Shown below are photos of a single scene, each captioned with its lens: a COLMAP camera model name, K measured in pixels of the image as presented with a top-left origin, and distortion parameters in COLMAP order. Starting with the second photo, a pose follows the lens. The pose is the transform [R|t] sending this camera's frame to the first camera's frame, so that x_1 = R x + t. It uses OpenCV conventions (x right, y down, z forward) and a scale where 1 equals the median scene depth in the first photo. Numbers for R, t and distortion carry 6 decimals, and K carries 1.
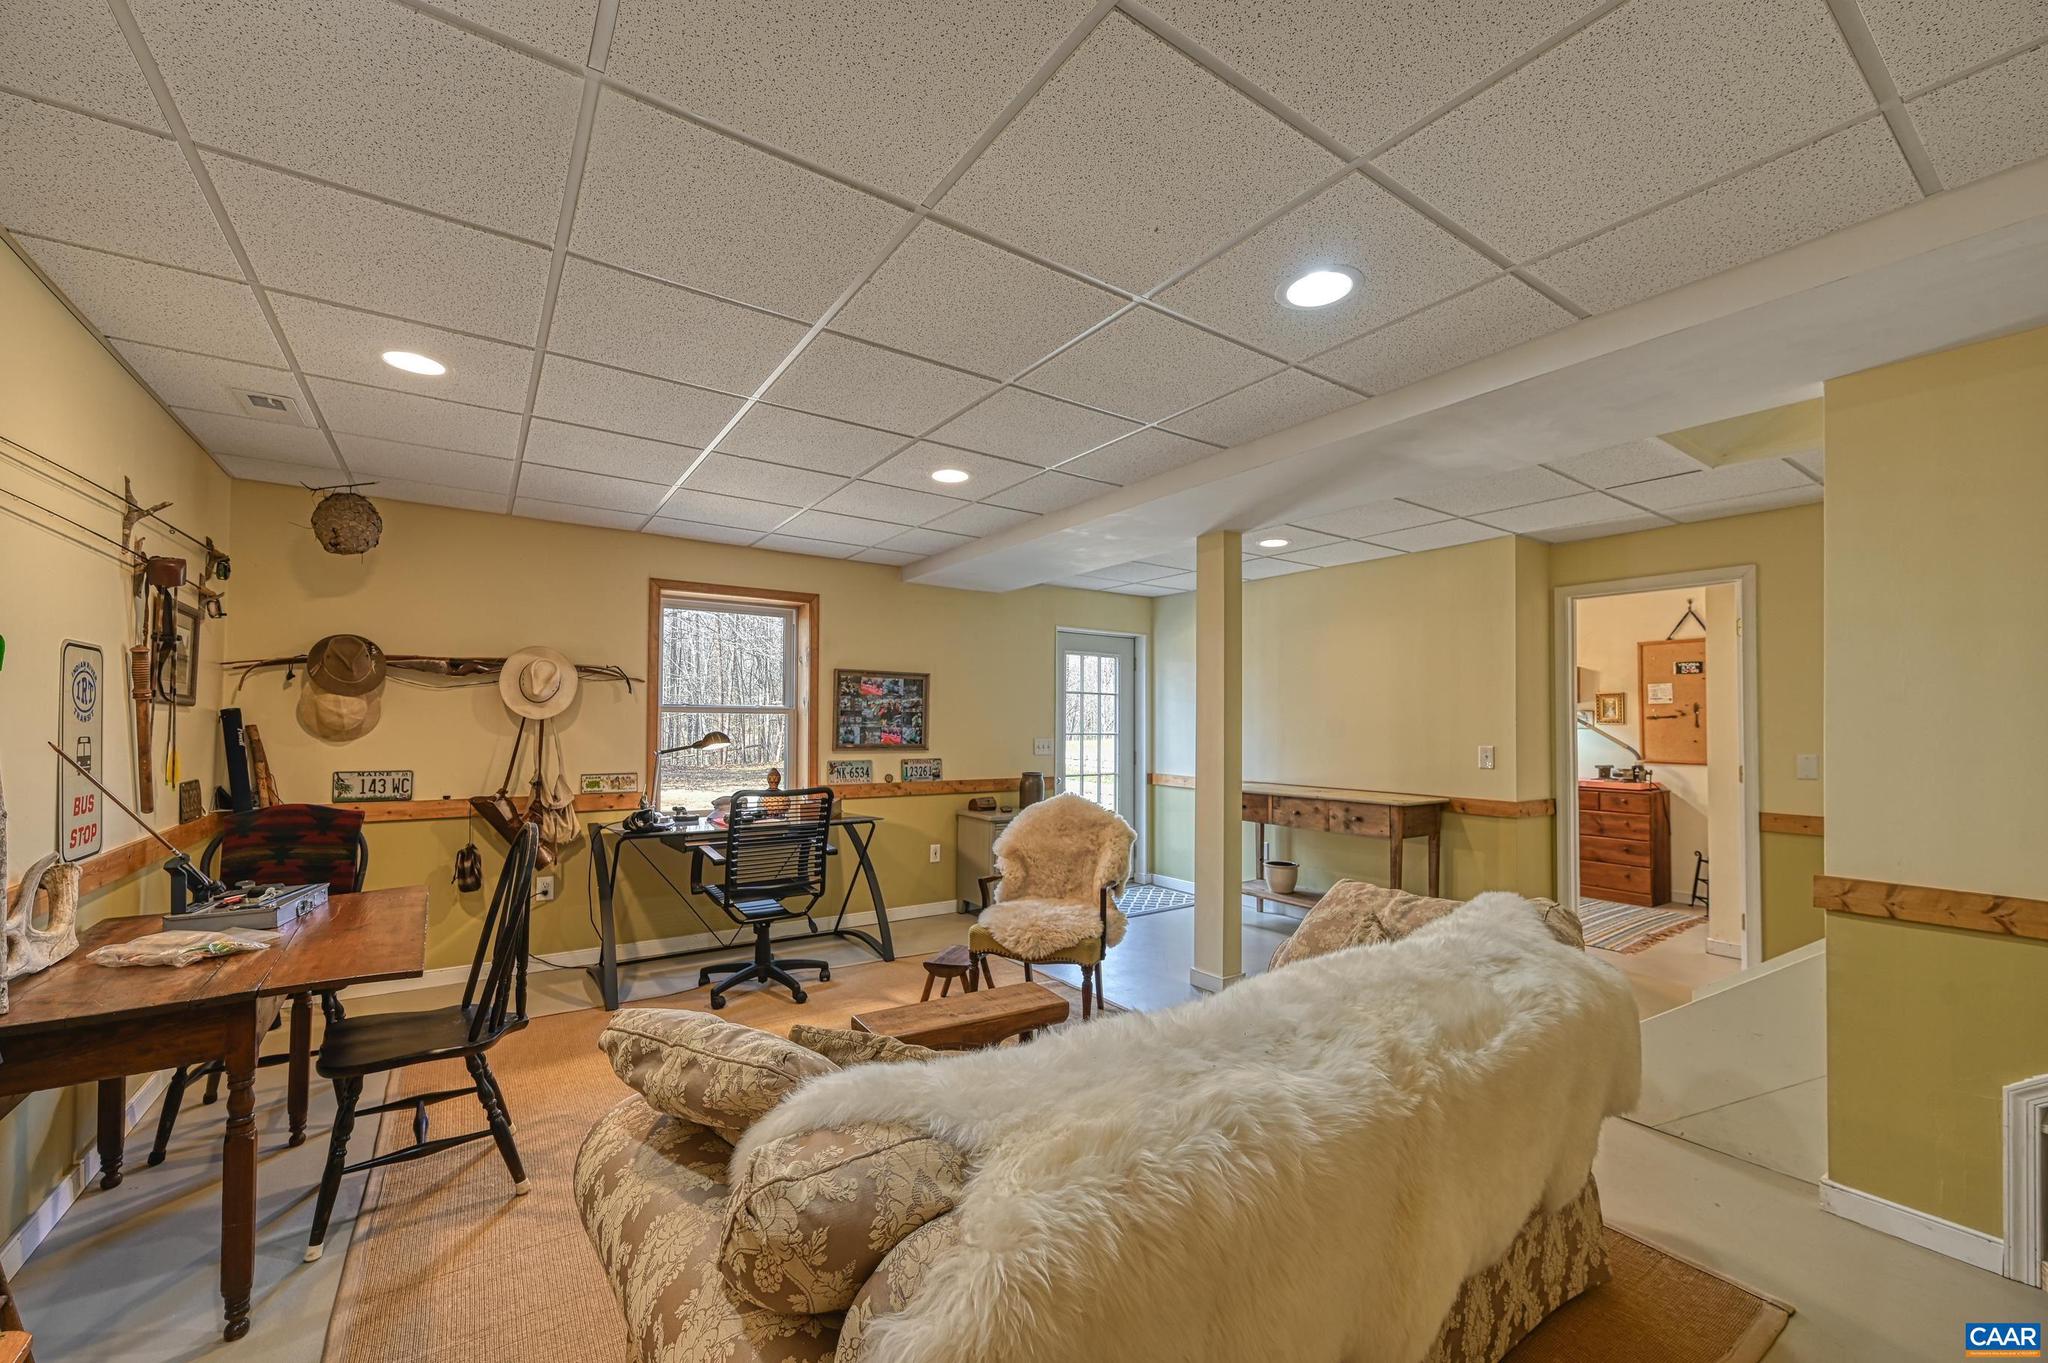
lens RADIAL K [[810.3, 0, 1028.2], [0, 810.3, 710.2], [0, 0, 1]] dist [-0.000469, -0.000173]
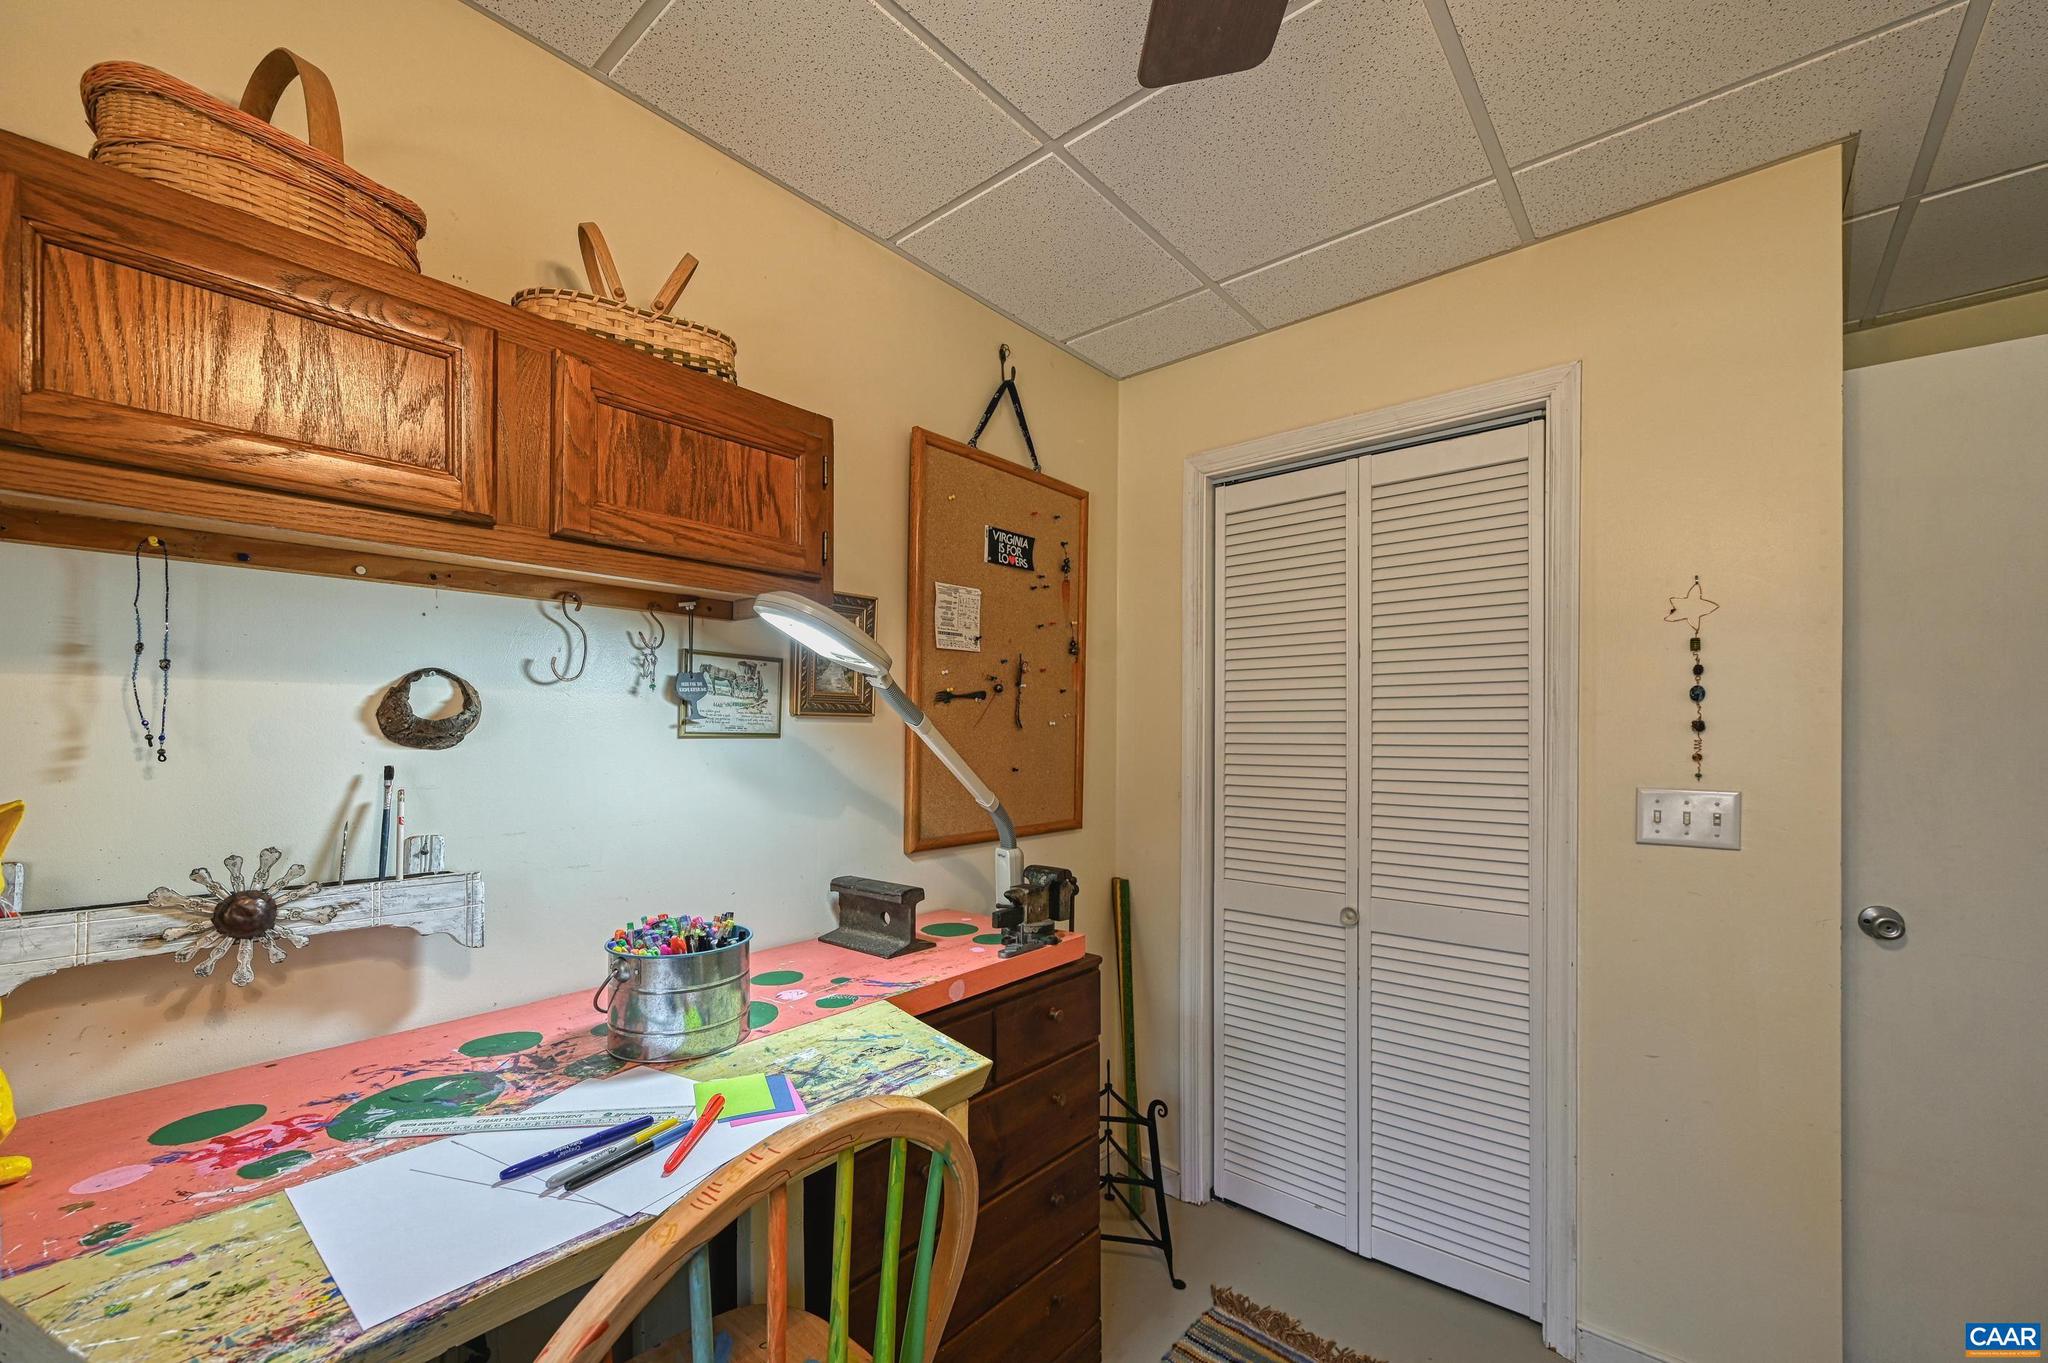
lens RADIAL K [[834.0, 0, 1026.6], [0, 834.0, 731.7], [0, 0, 1]] dist [0.000400, -0.000127]
pose [[-0.260013, -0.005193, 0.965591, 0.492721], [-0.020372, 0.999792, -0.000108, 0.022643], [-0.965390, -0.019699, -0.260065, 1.102349]]
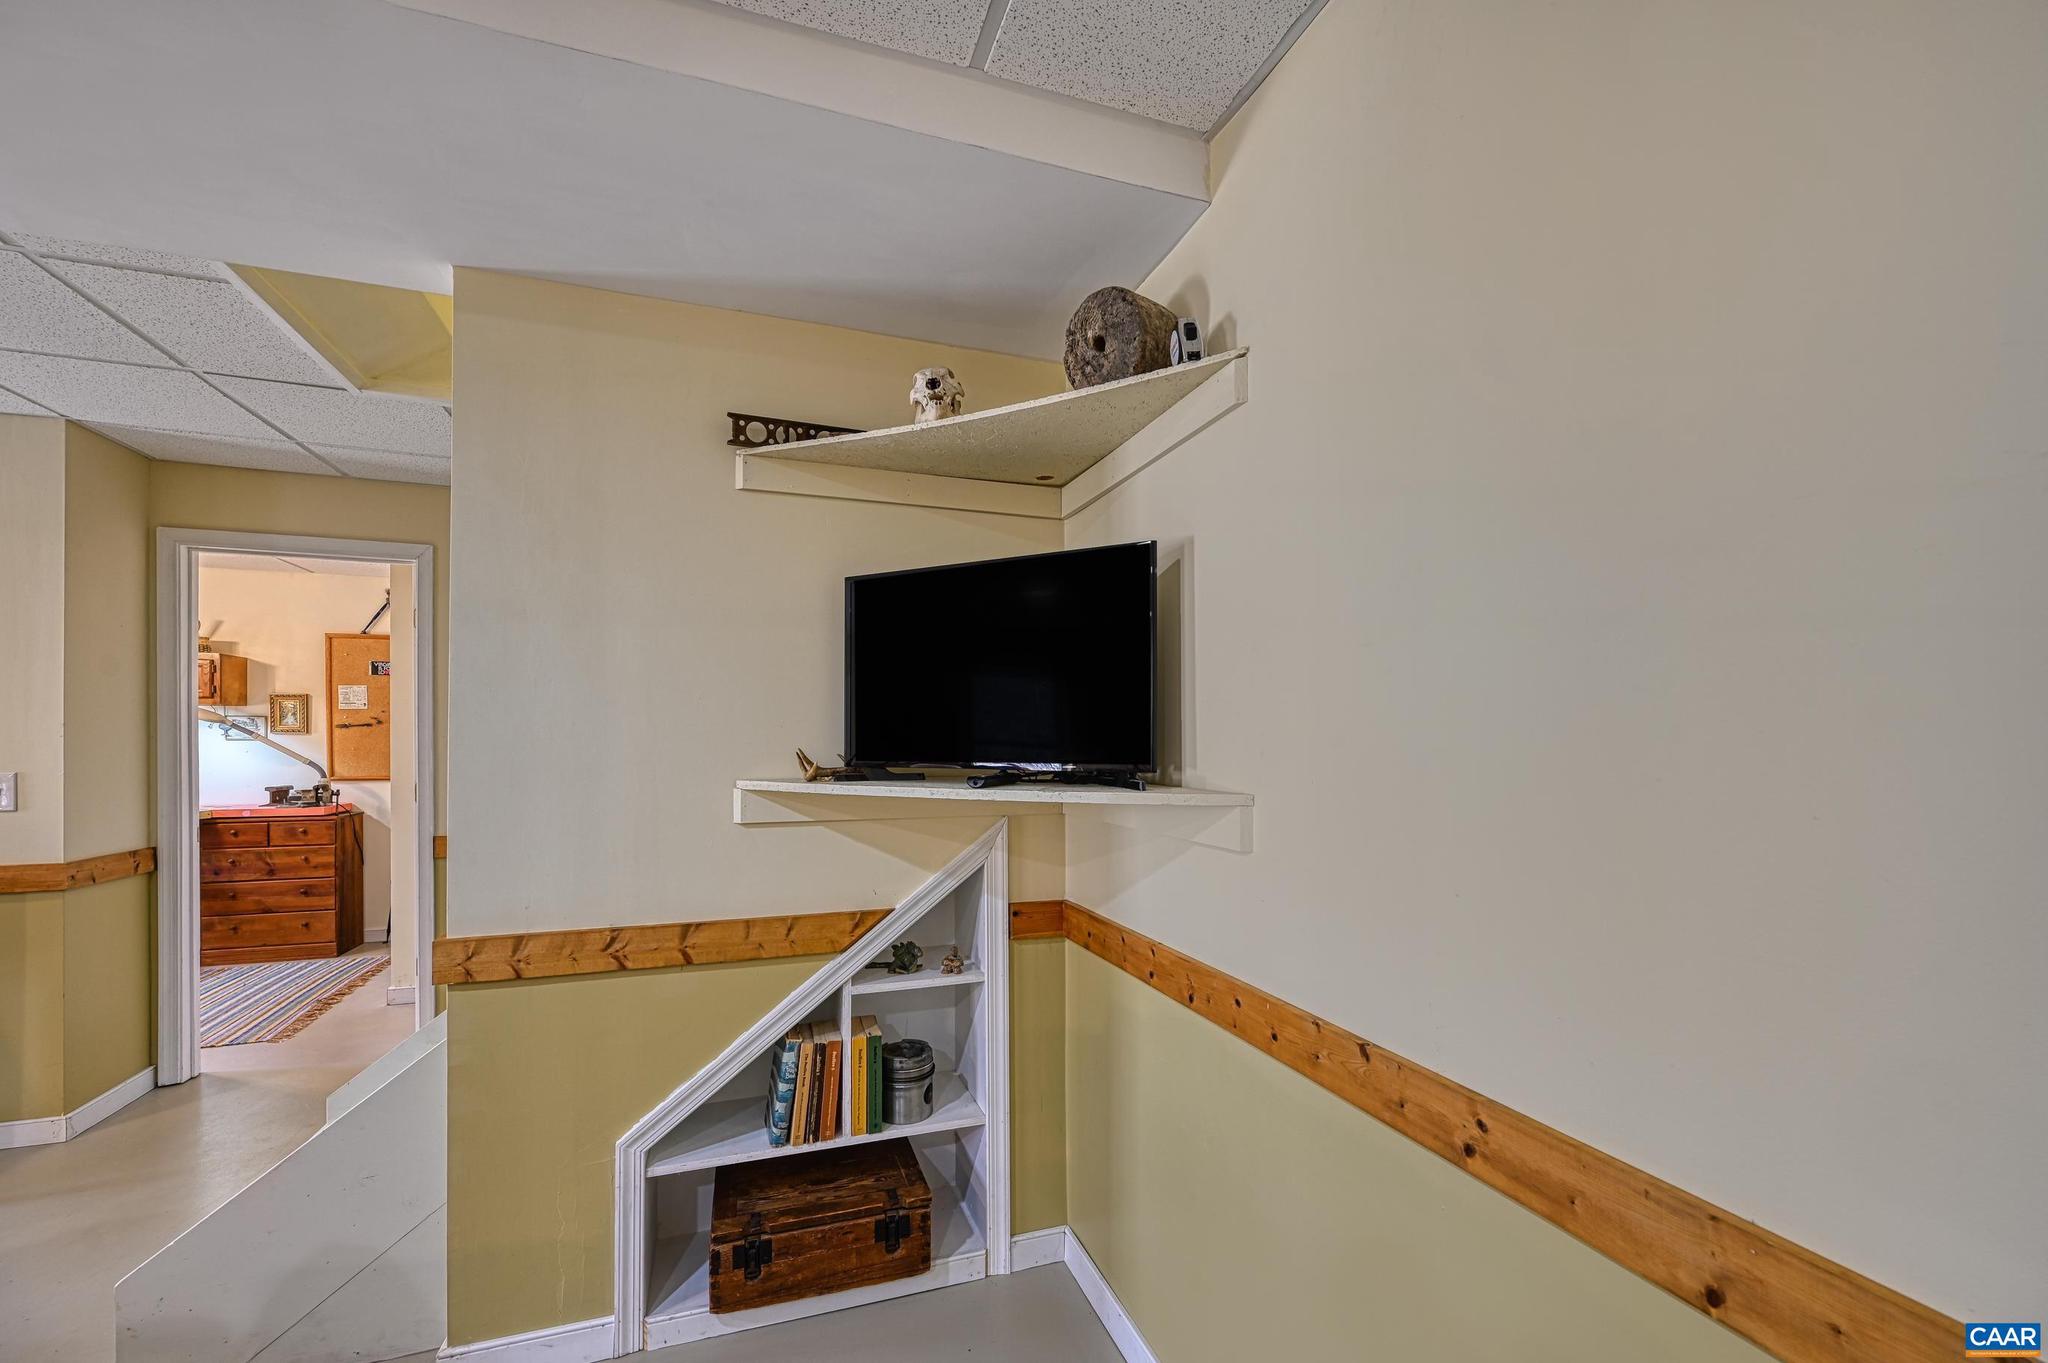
lens RADIAL K [[834.0, 0, 1026.6], [0, 834.0, 731.7], [0, 0, 1]] dist [0.000400, -0.000127]
pose [[0.265356, -0.000915, 0.964150, 0.140379], [-0.013379, 0.999900, 0.004631, 0.001901], [-0.964058, -0.014129, 0.265318, 0.104730]]
